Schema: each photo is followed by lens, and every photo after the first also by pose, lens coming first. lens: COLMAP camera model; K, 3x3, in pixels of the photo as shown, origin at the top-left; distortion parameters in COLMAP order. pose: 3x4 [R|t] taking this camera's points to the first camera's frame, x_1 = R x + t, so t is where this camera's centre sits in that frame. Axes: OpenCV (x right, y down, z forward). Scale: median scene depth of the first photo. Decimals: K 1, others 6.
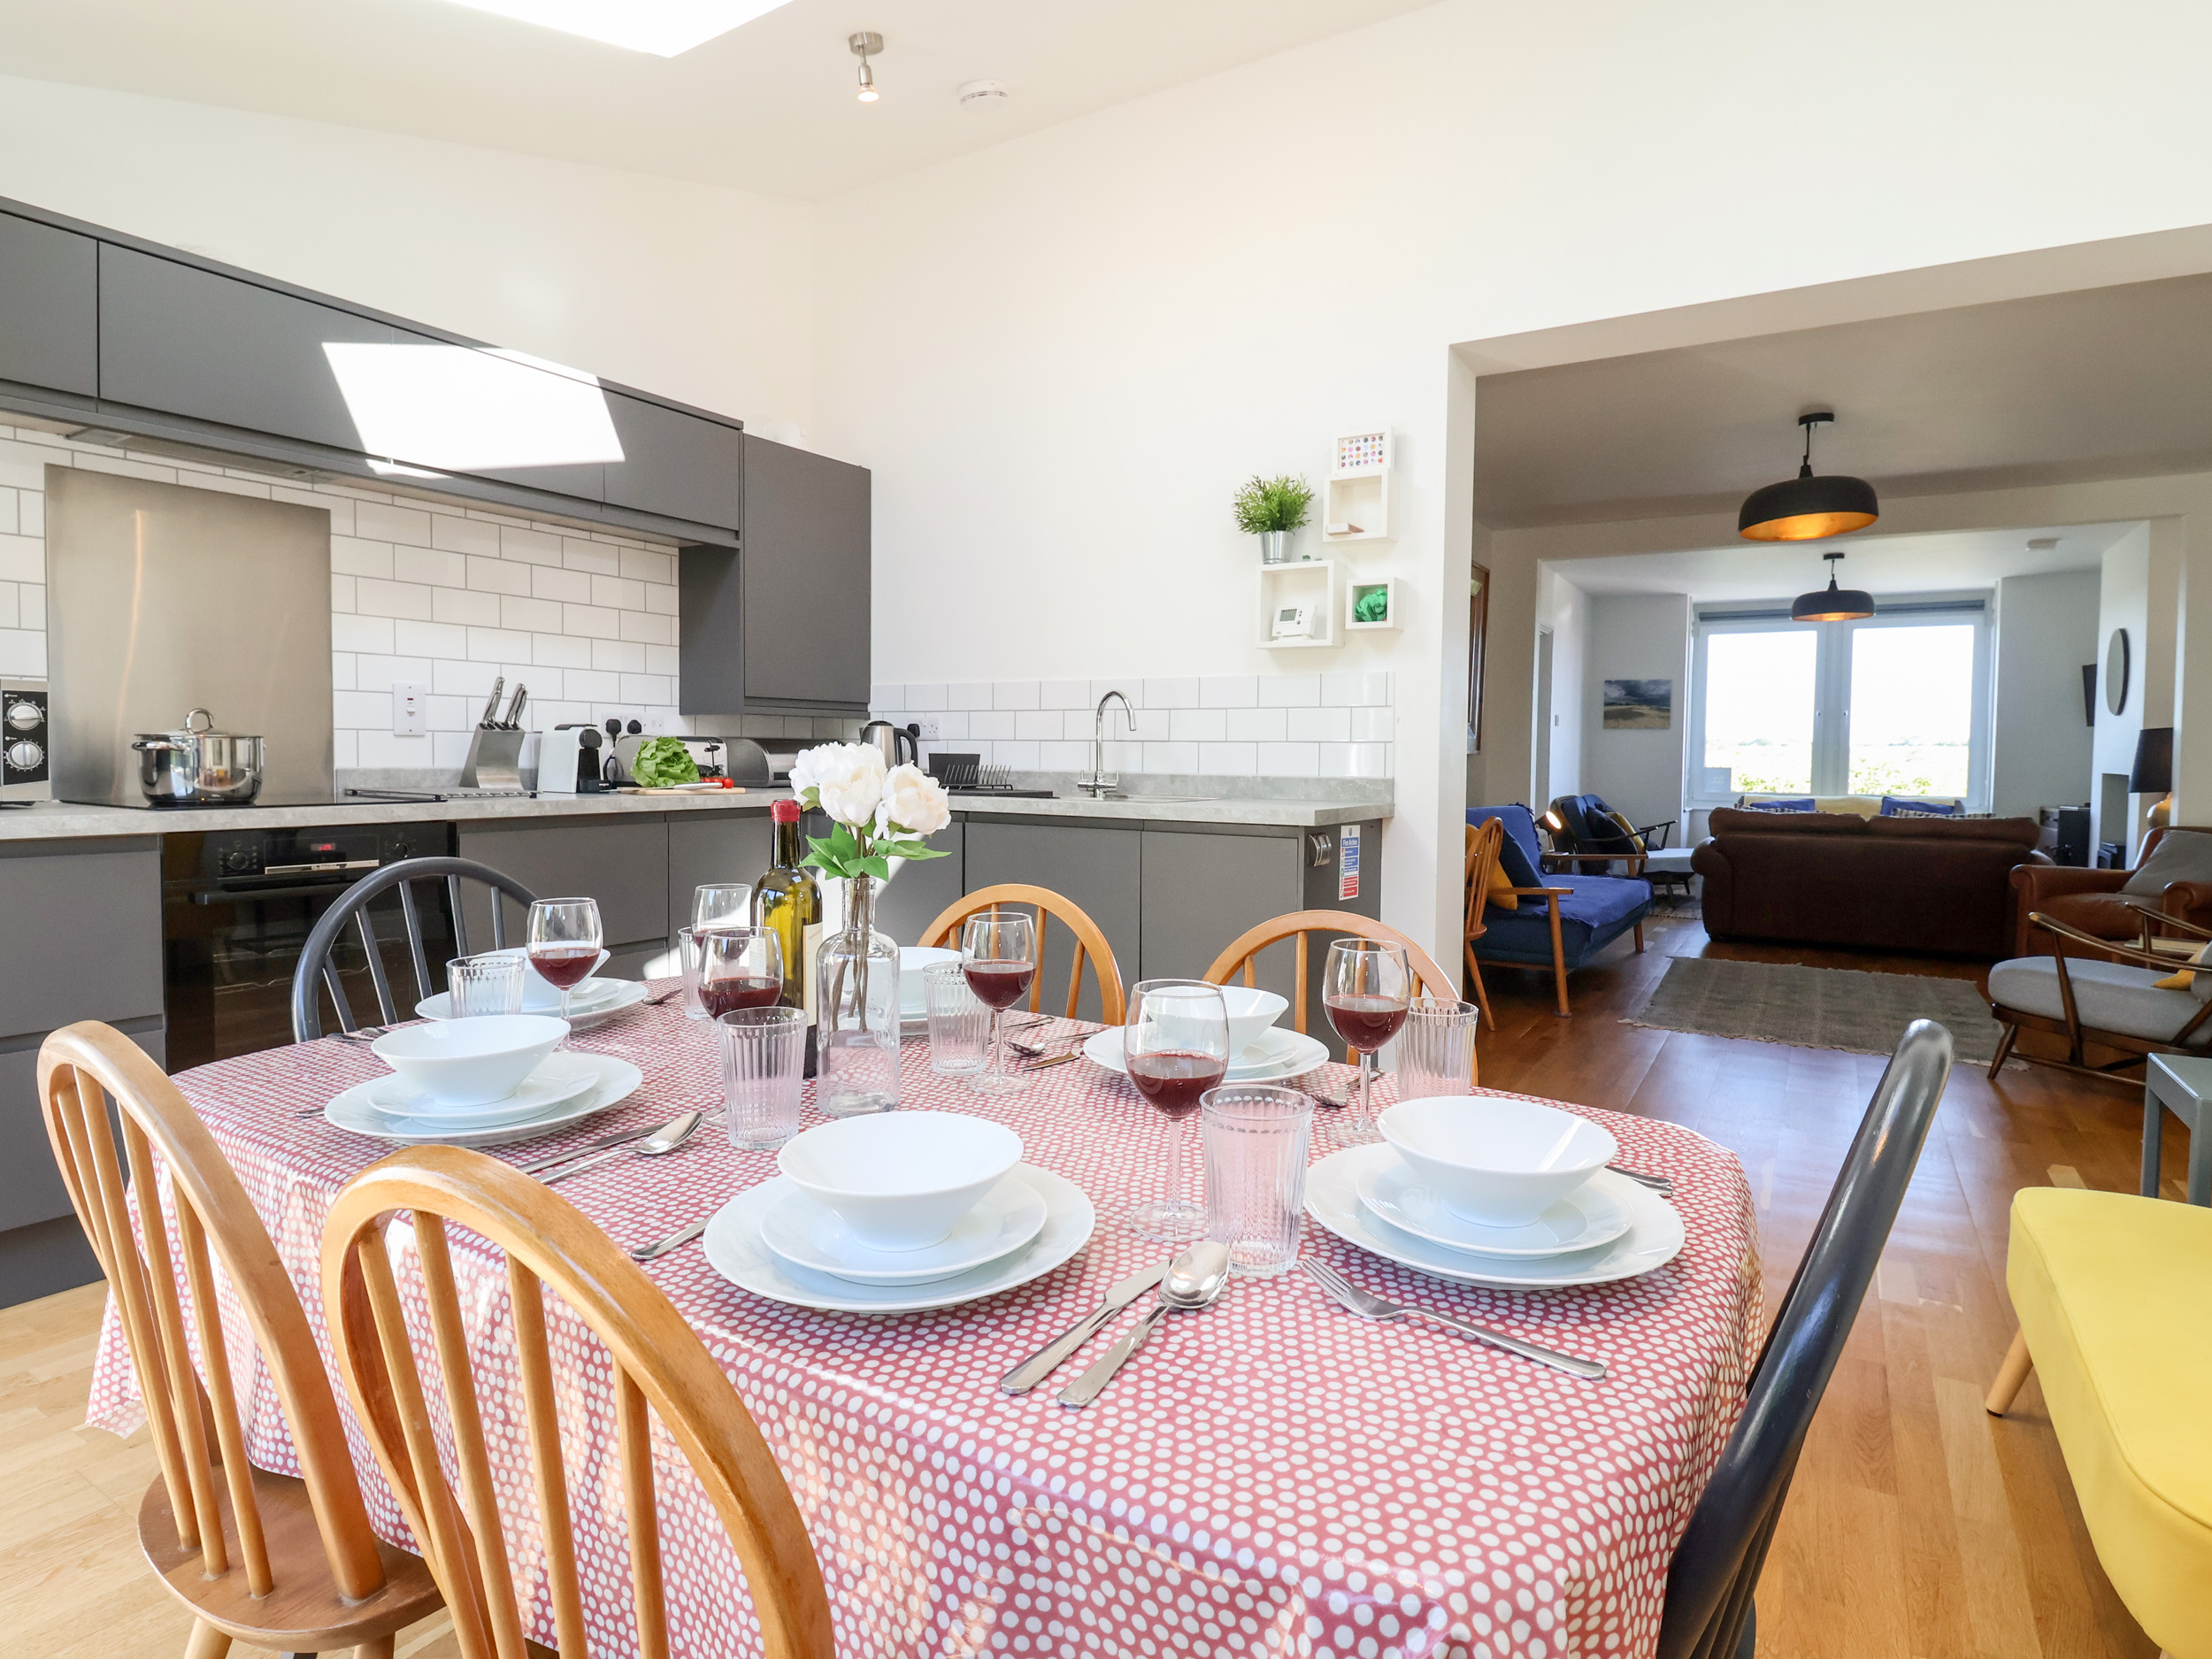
lens RADIAL K [[1181.1, 0, 1109.9], [0, 1181.1, 807.9], [0, 0, 1]] dist [-0.004510, -0.009443]
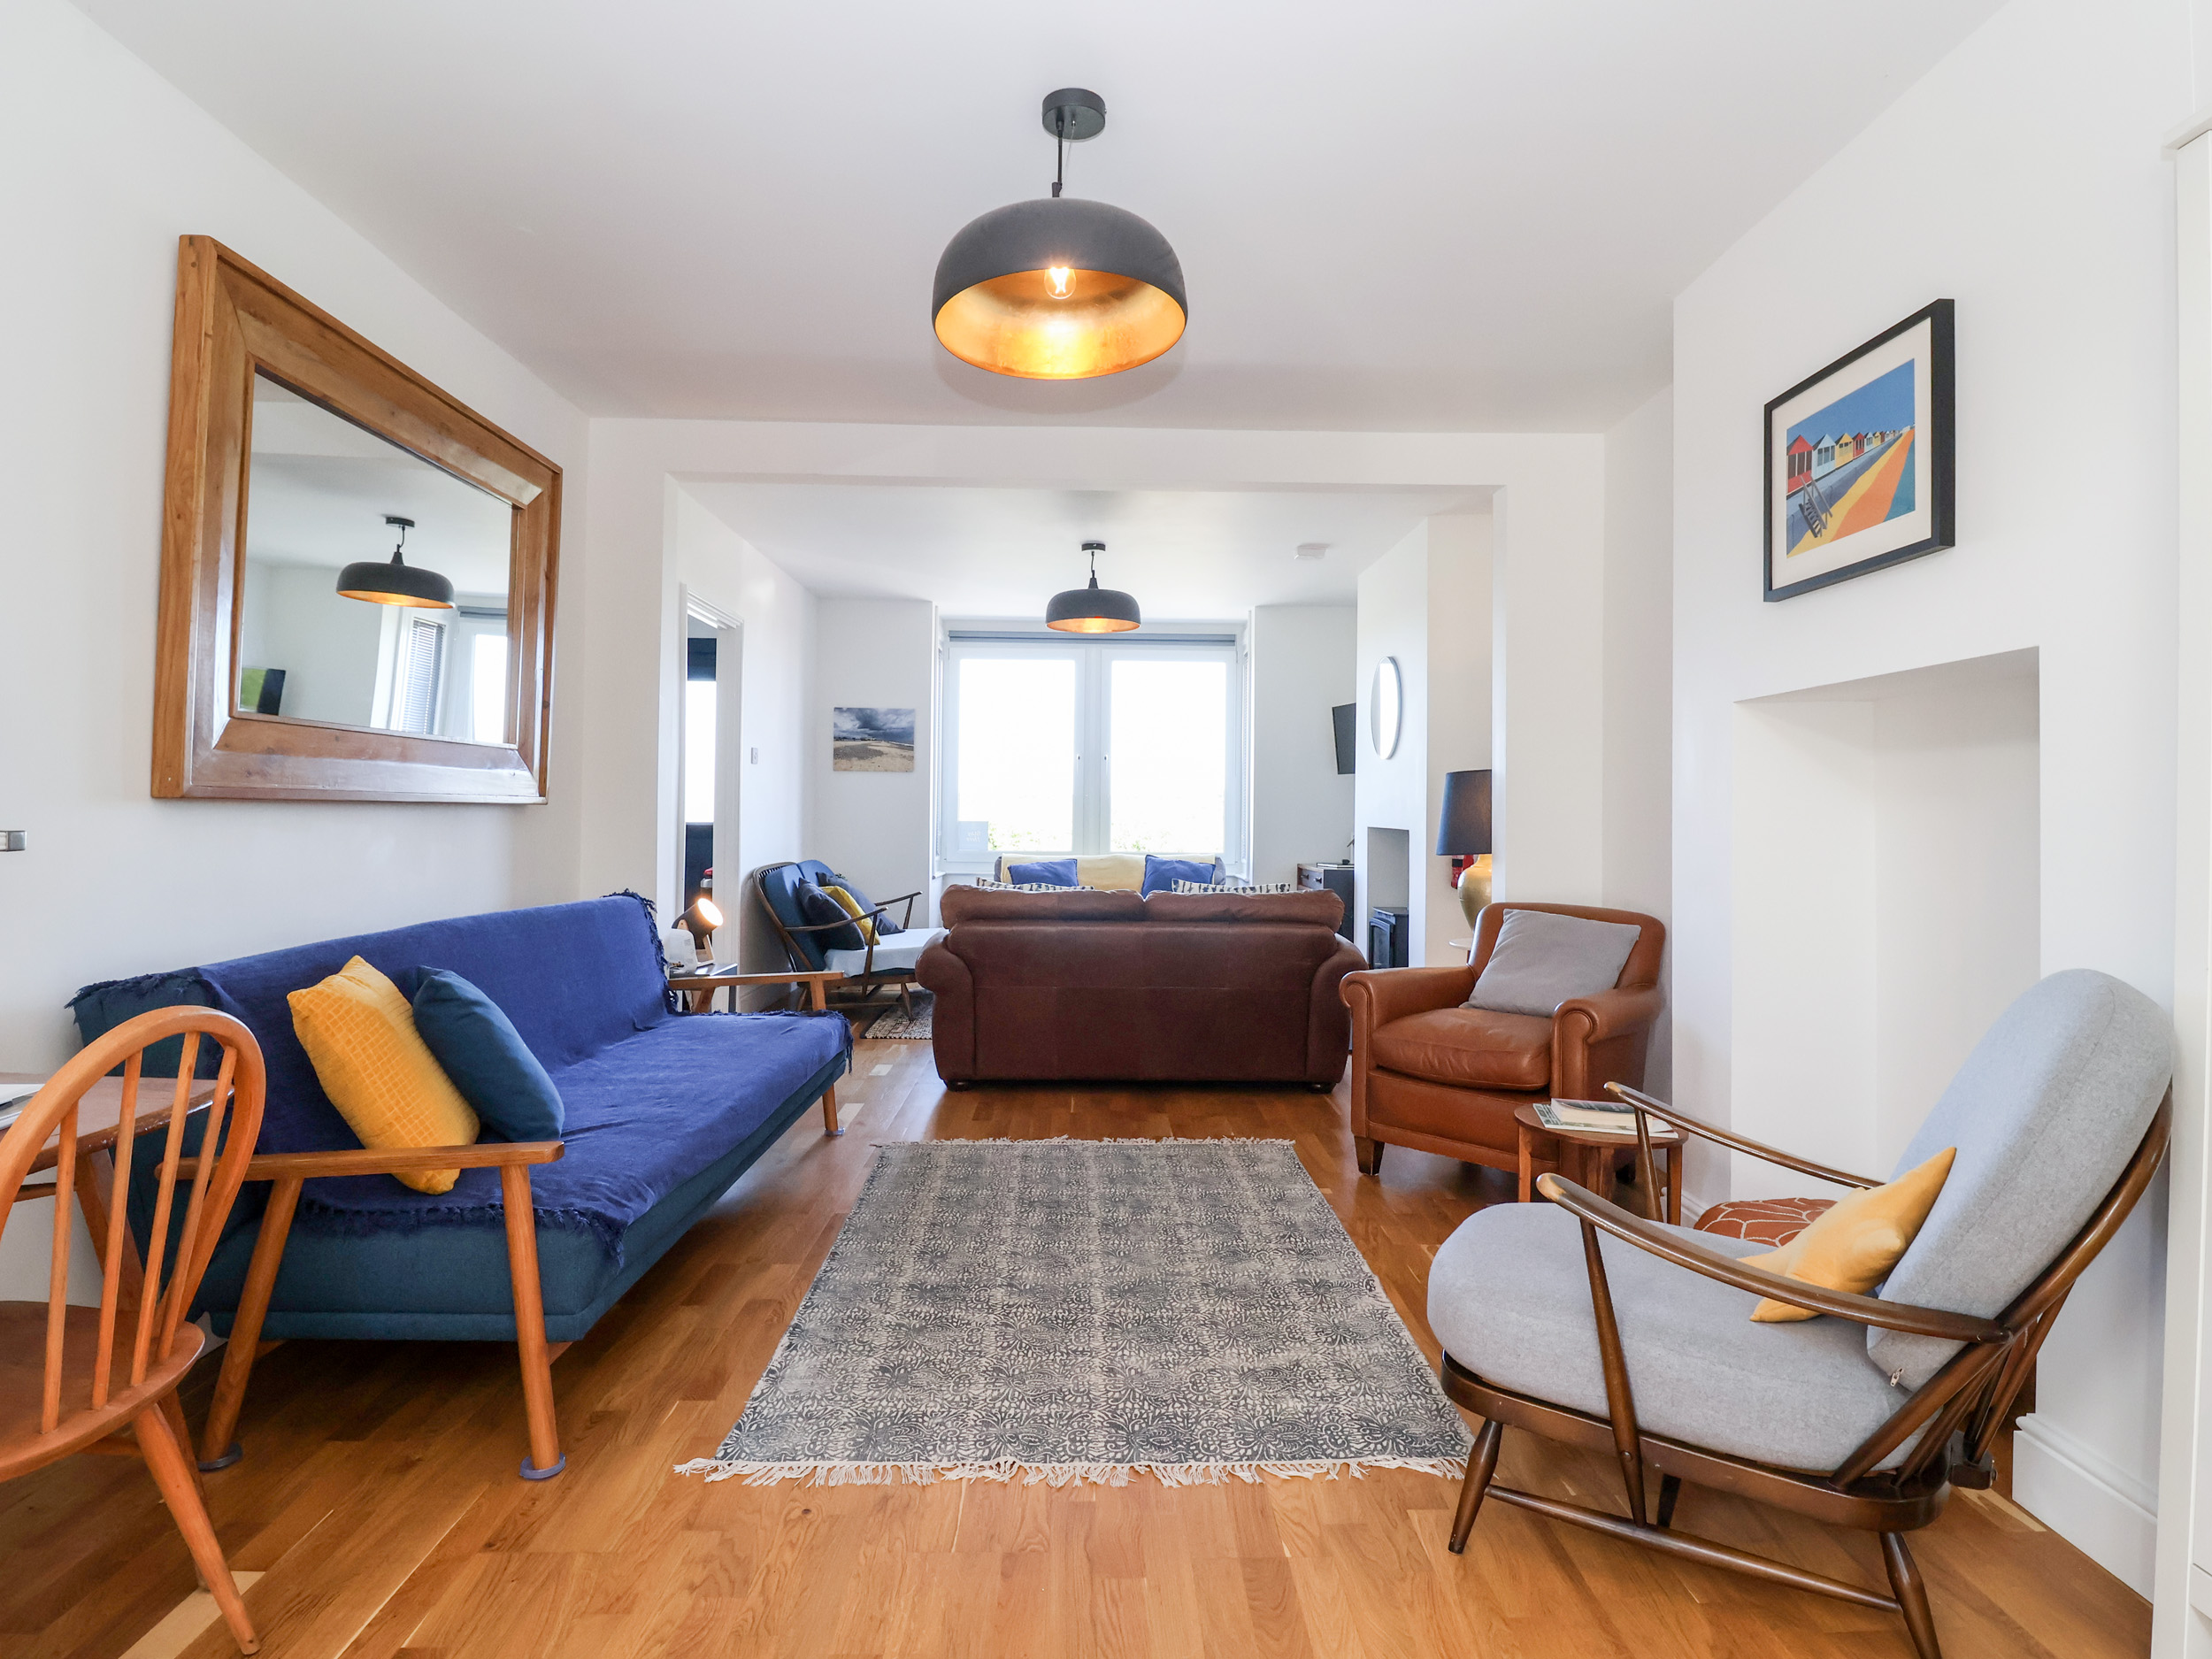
lens RADIAL K [[1181.1, 0, 1106.1], [0, 1181.1, 820.1], [0, 0, 1]] dist [-0.004510, -0.009443]
pose [[0.844294, -0.004680, 0.535859, 0.185303], [0.022779, 0.999371, -0.027162, -0.013059], [-0.535395, 0.035139, 0.843870, 0.312397]]
